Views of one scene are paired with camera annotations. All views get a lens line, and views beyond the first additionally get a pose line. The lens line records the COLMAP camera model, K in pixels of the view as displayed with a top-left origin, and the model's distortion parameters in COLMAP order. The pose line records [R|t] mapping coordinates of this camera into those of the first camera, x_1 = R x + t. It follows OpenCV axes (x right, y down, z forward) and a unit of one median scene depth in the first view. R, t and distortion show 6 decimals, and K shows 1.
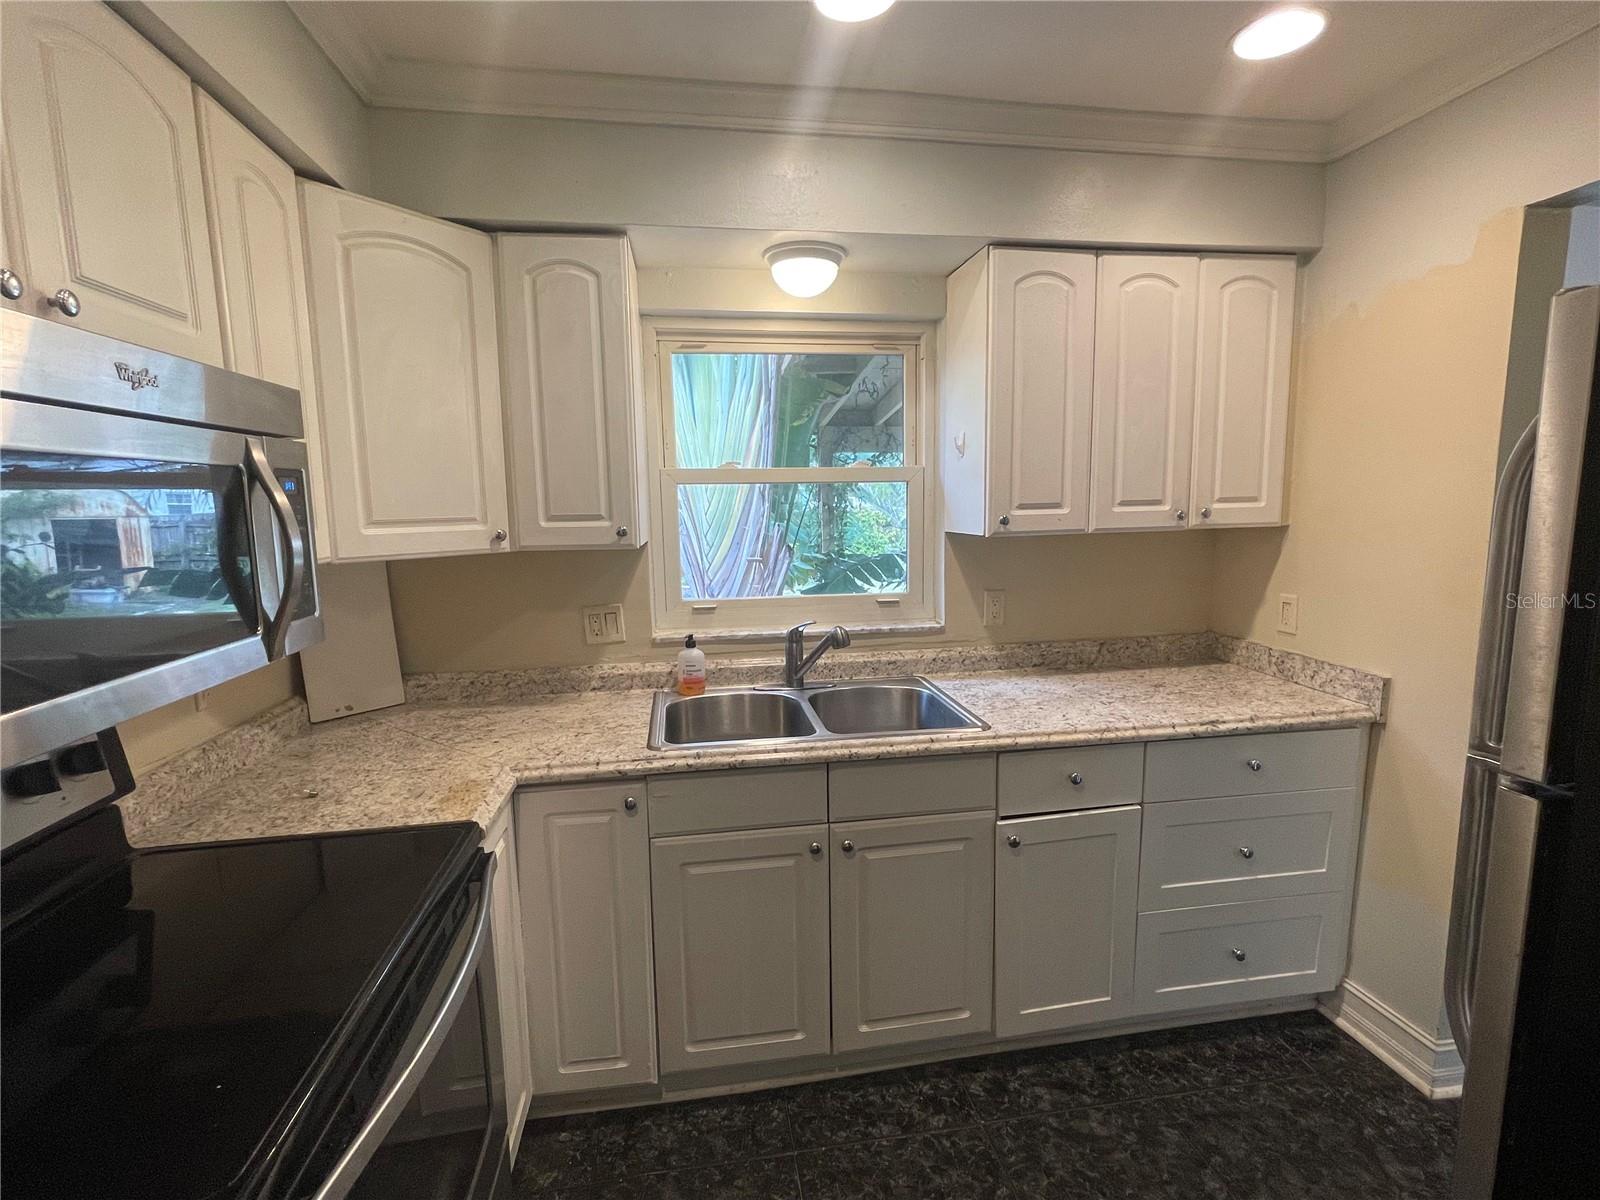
lens RADIAL K [[751.9, 0, 799.8], [0, 751.9, 593.1], [0, 0, 1]] dist [0.000514, -0.000132]
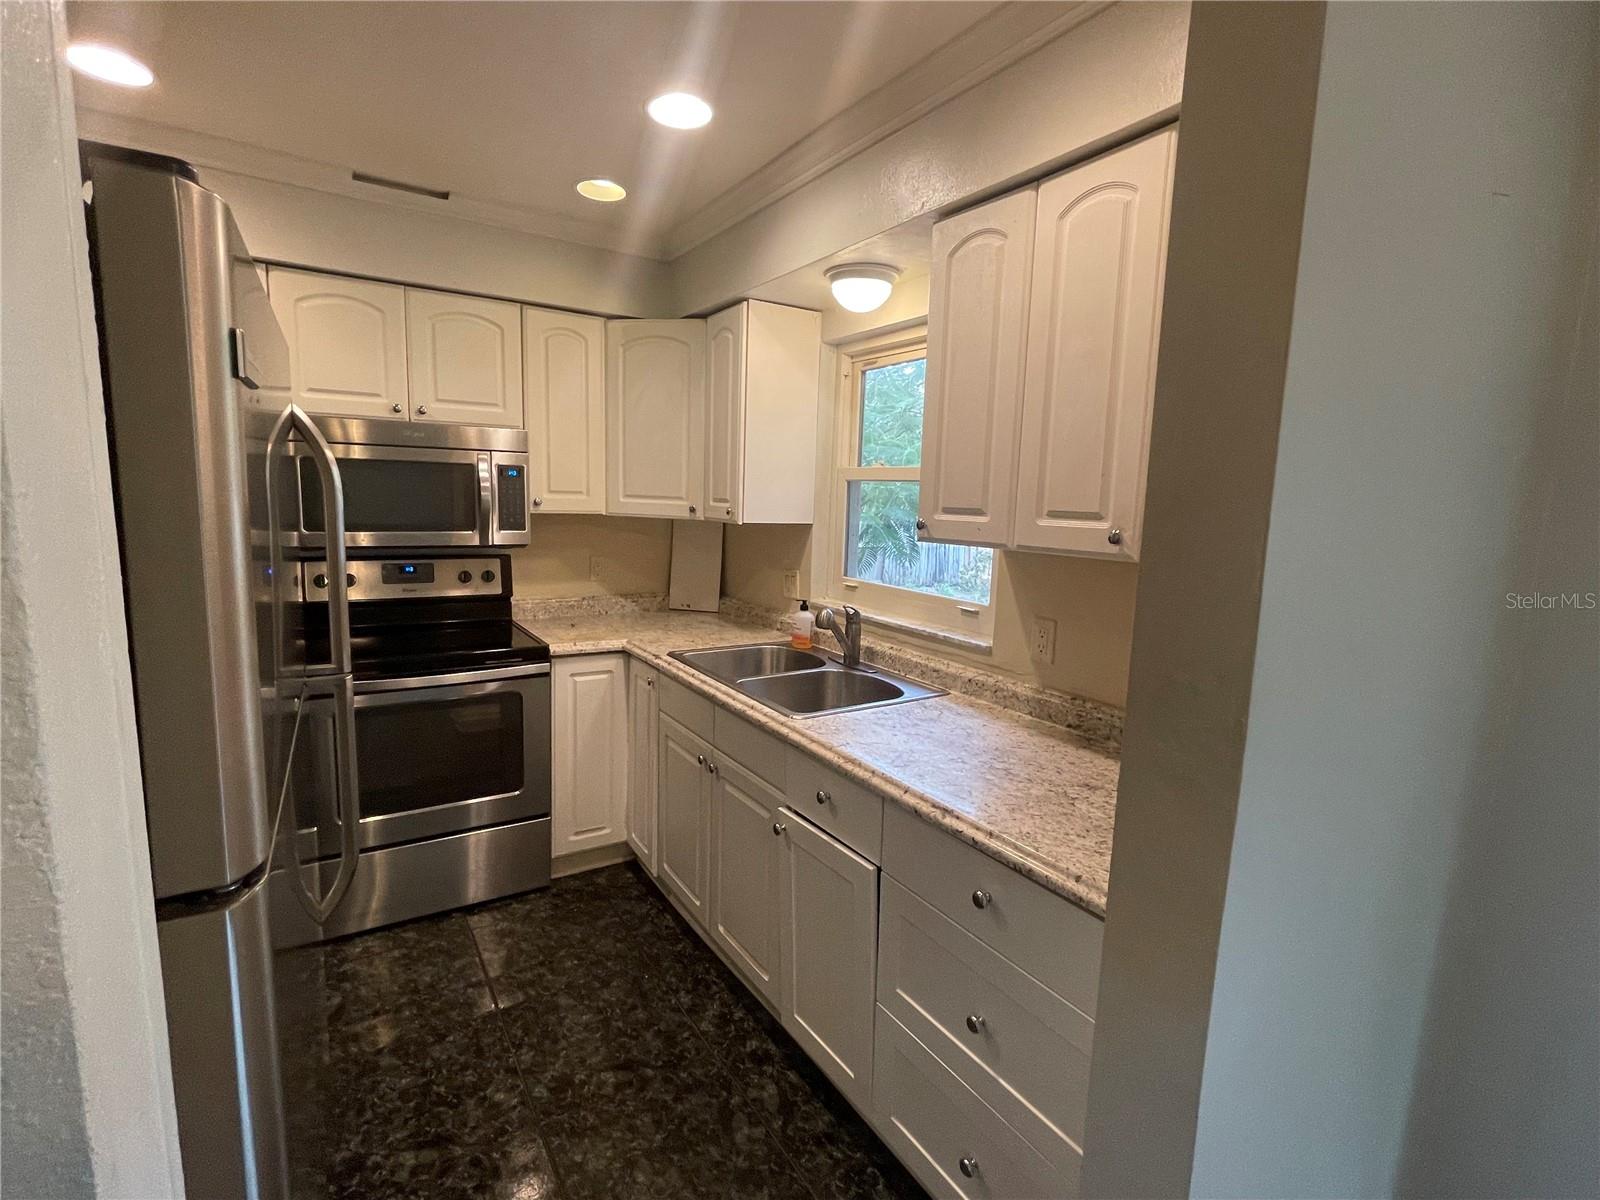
lens RADIAL K [[751.9, 0, 799.8], [0, 751.9, 593.1], [0, 0, 1]] dist [0.000514, -0.000132]
pose [[0.403260, 0.151047, -0.902533, 0.945227], [-0.156784, 0.983104, 0.094479, -0.070634], [0.901554, 0.103404, 0.420128, 0.454472]]
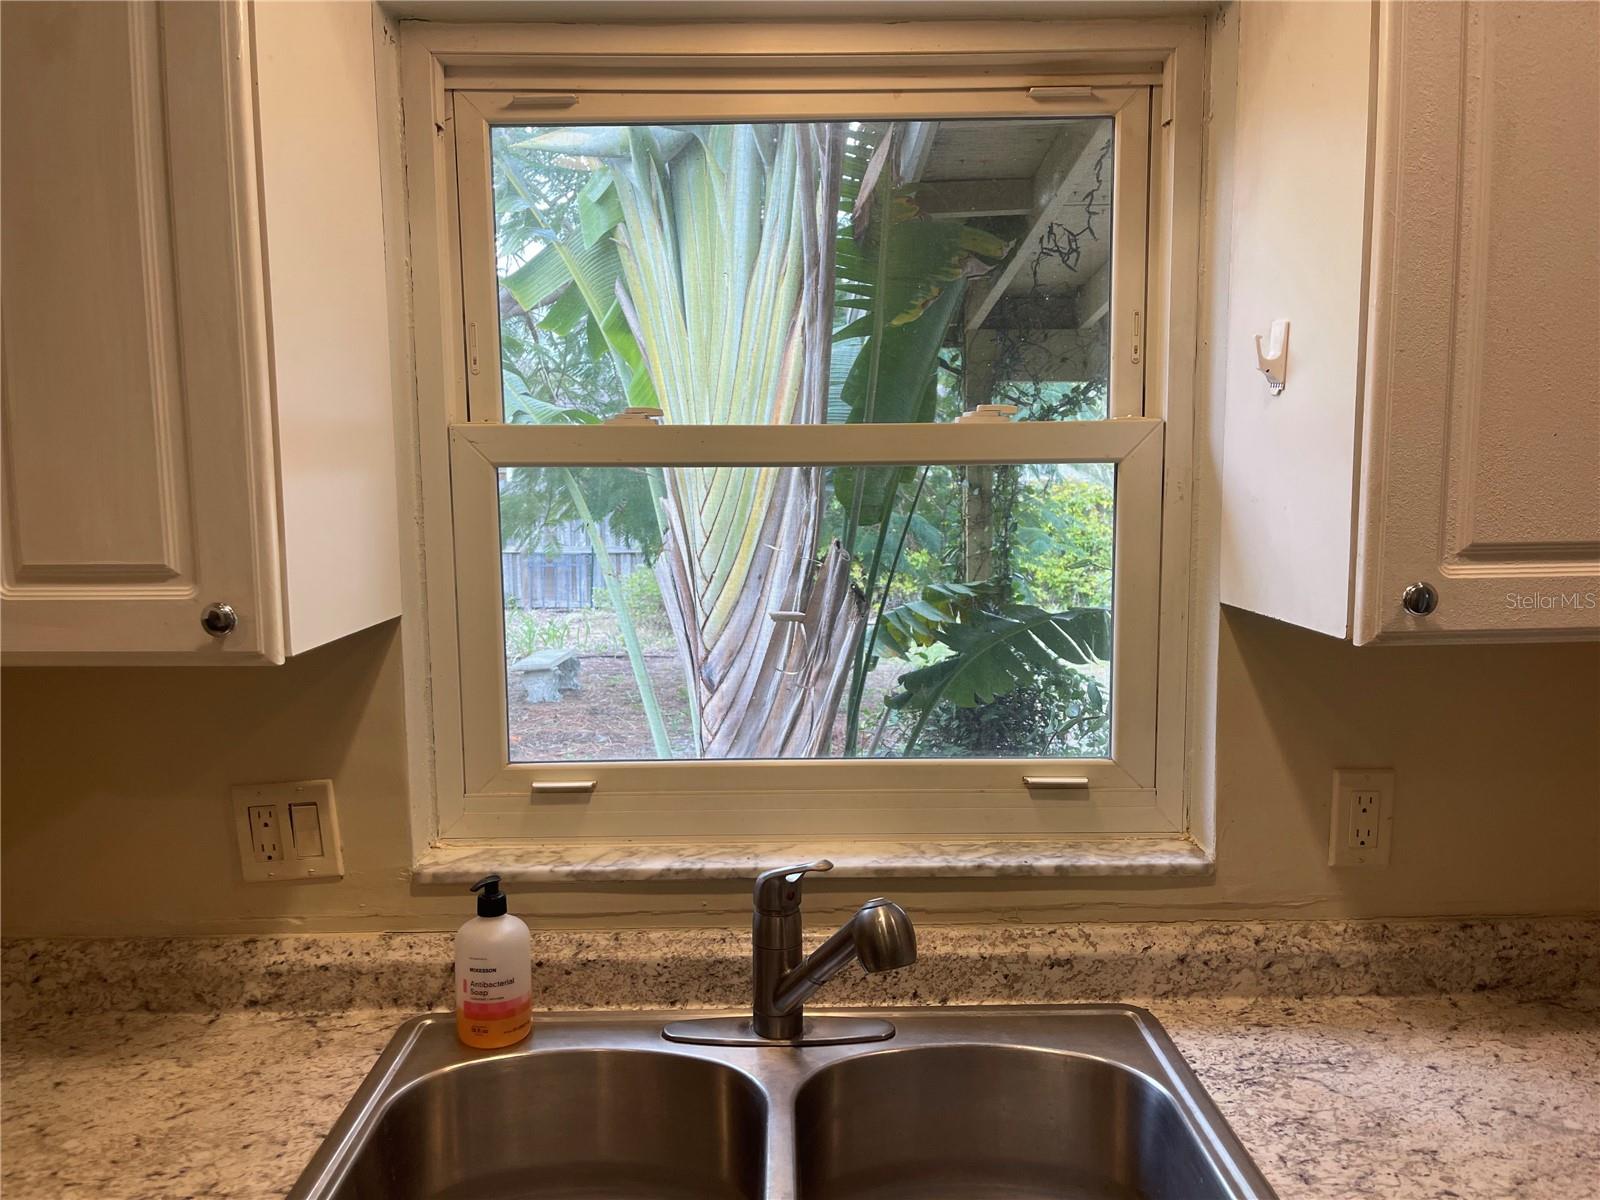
lens RADIAL K [[1218.7, 0, 791.5], [0, 1218.7, 597.0], [0, 0, 1]] dist [0.064754, -0.106745]
pose [[0.988974, 0.023591, -0.146197, 0.080913], [-0.025265, 0.999635, -0.009608, -0.077665], [0.145917, 0.013196, 0.989209, 0.416478]]
